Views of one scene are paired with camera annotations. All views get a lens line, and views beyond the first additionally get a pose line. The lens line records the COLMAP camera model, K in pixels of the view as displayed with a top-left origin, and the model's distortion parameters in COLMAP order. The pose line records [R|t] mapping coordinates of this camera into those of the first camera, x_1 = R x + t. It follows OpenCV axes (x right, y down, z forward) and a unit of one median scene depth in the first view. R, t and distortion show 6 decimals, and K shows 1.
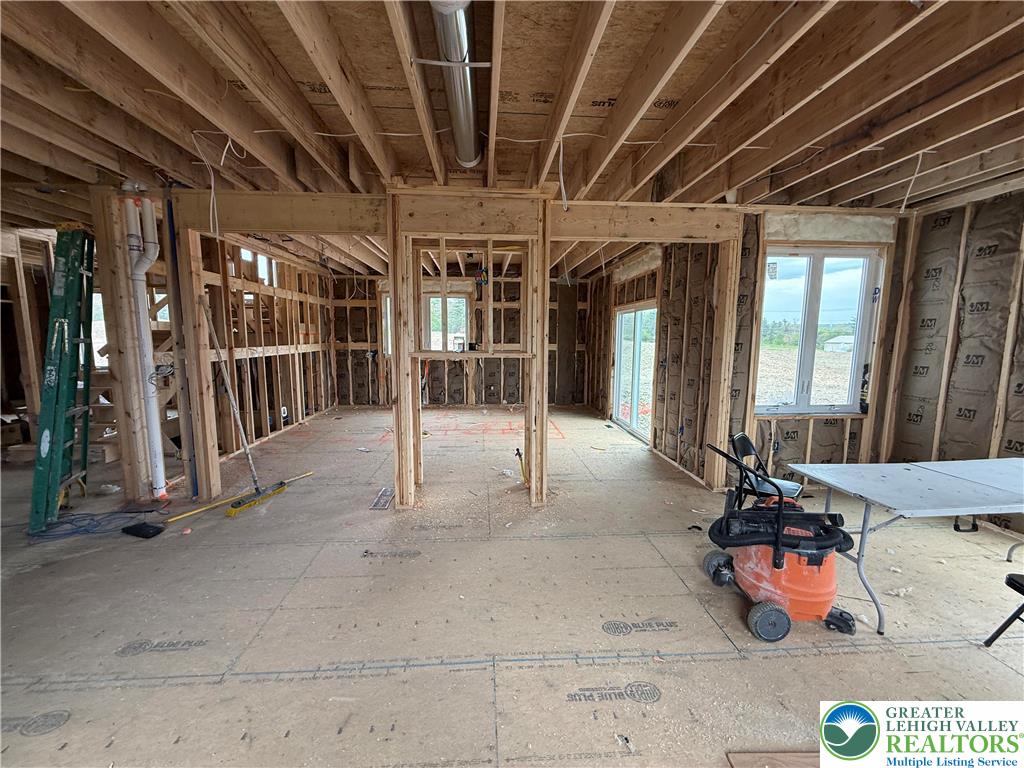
lens RADIAL K [[407.0, 0, 509.9], [0, 407.0, 385.1], [0, 0, 1]] dist [0.000044, -0.000057]
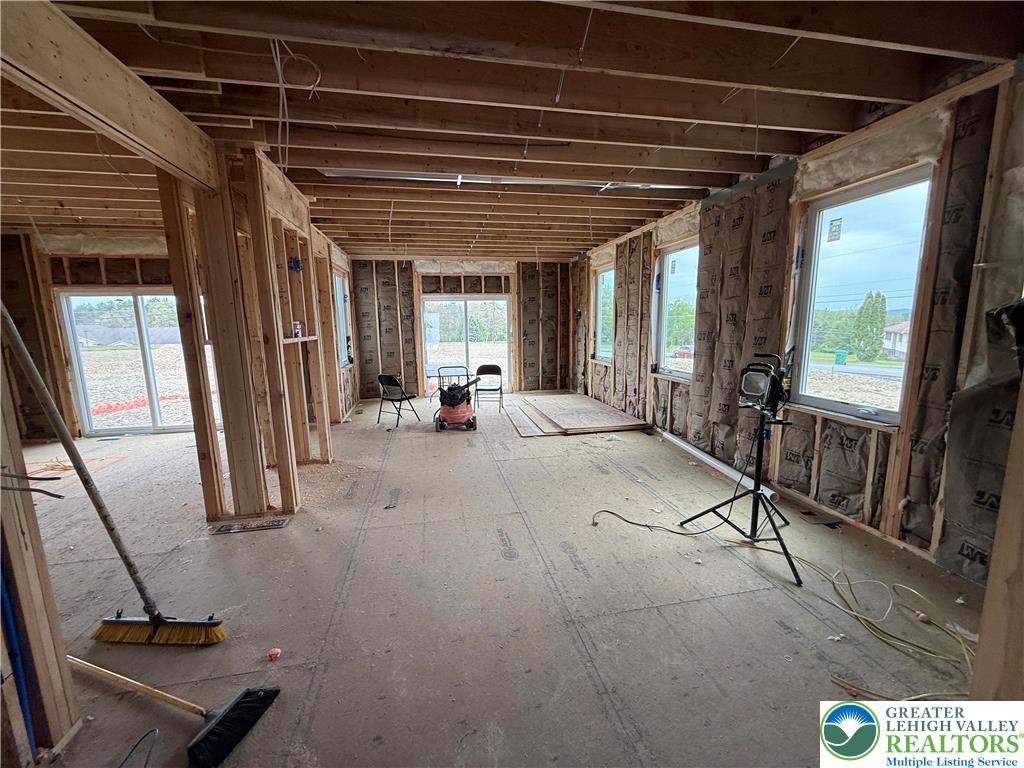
lens RADIAL K [[407.0, 0, 509.9], [0, 407.0, 385.1], [0, 0, 1]] dist [0.000044, -0.000057]
pose [[-0.130121, -0.157039, 0.978983, -0.575392], [0.134280, 0.975489, 0.174326, -0.032789], [-0.982363, 0.154141, -0.105845, 0.284582]]
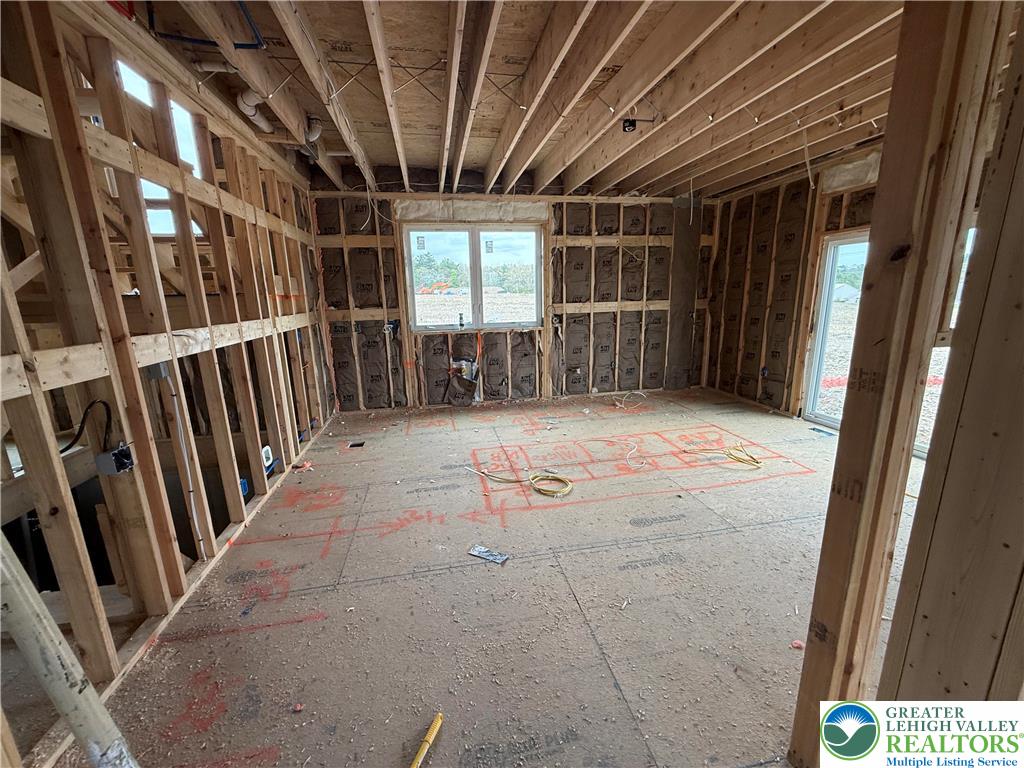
lens RADIAL K [[407.0, 0, 509.9], [0, 407.0, 385.1], [0, 0, 1]] dist [0.000044, -0.000057]
pose [[0.992017, -0.056832, 0.112571, -0.273515], [0.045594, 0.993942, 0.100005, -0.049076], [-0.117572, -0.094074, 0.988598, 0.423827]]
